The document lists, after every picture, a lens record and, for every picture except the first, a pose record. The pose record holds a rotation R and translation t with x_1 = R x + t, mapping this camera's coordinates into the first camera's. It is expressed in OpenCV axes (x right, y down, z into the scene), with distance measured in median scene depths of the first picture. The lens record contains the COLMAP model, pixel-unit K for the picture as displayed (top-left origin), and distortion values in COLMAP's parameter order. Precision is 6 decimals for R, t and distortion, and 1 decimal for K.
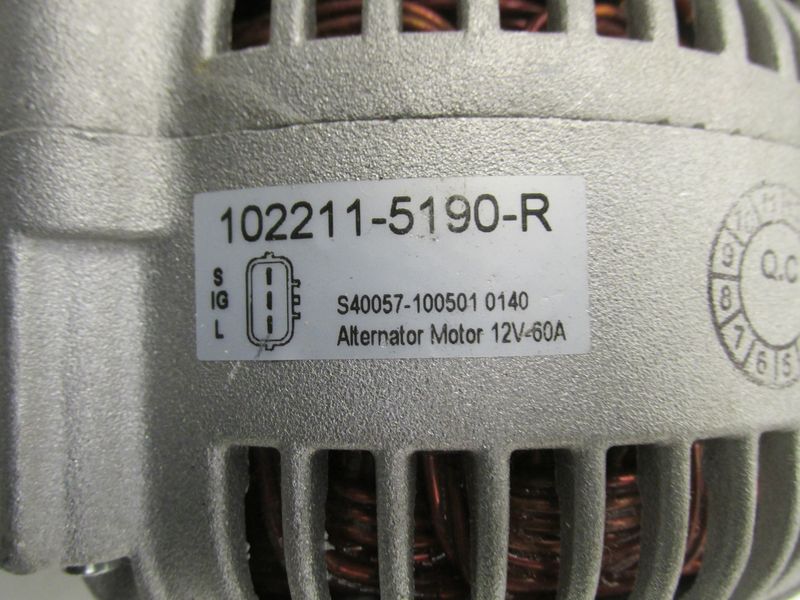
lens RADIAL K [[649.2, 0, 410.6], [0, 649.2, 300.8], [0, 0, 1]] dist [-0.001805, 0.001866]
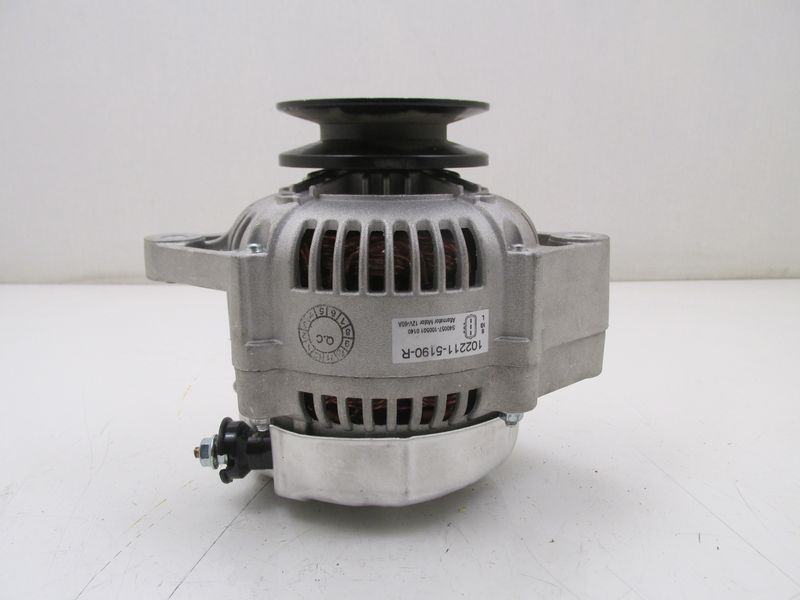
lens RADIAL K [[649.2, 0, 410.6], [0, 649.2, 300.8], [0, 0, 1]] dist [-0.001805, 0.001866]
pose [[-0.969880, 0.040748, -0.240151, 1.050681], [0.004664, -0.982621, -0.185567, 0.867714], [-0.243539, -0.181098, 0.952834, -2.563684]]
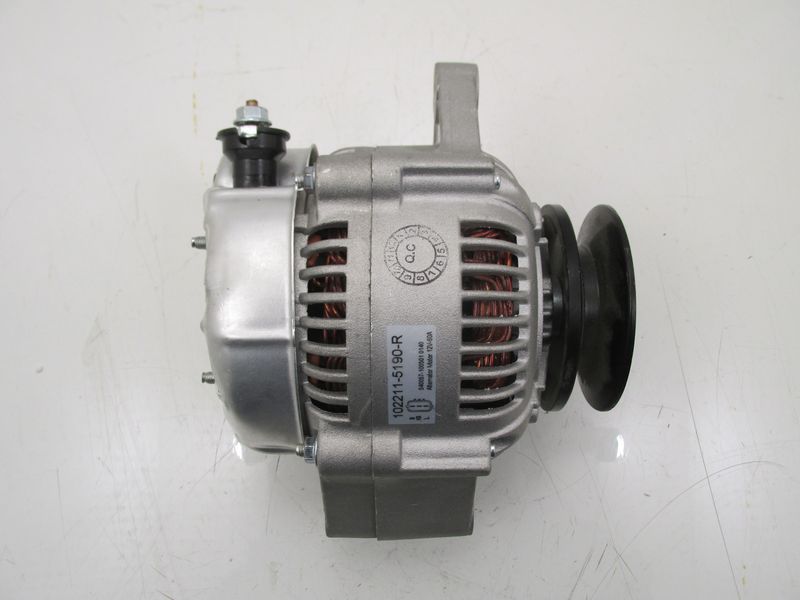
lens RADIAL K [[649.2, 0, 410.6], [0, 649.2, 300.8], [0, 0, 1]] dist [-0.001805, 0.001866]
pose [[0.015249, -0.969453, -0.244802, 1.258896], [0.998911, 0.003972, 0.046493, -0.222174], [-0.044101, -0.245245, 0.968458, -2.406921]]
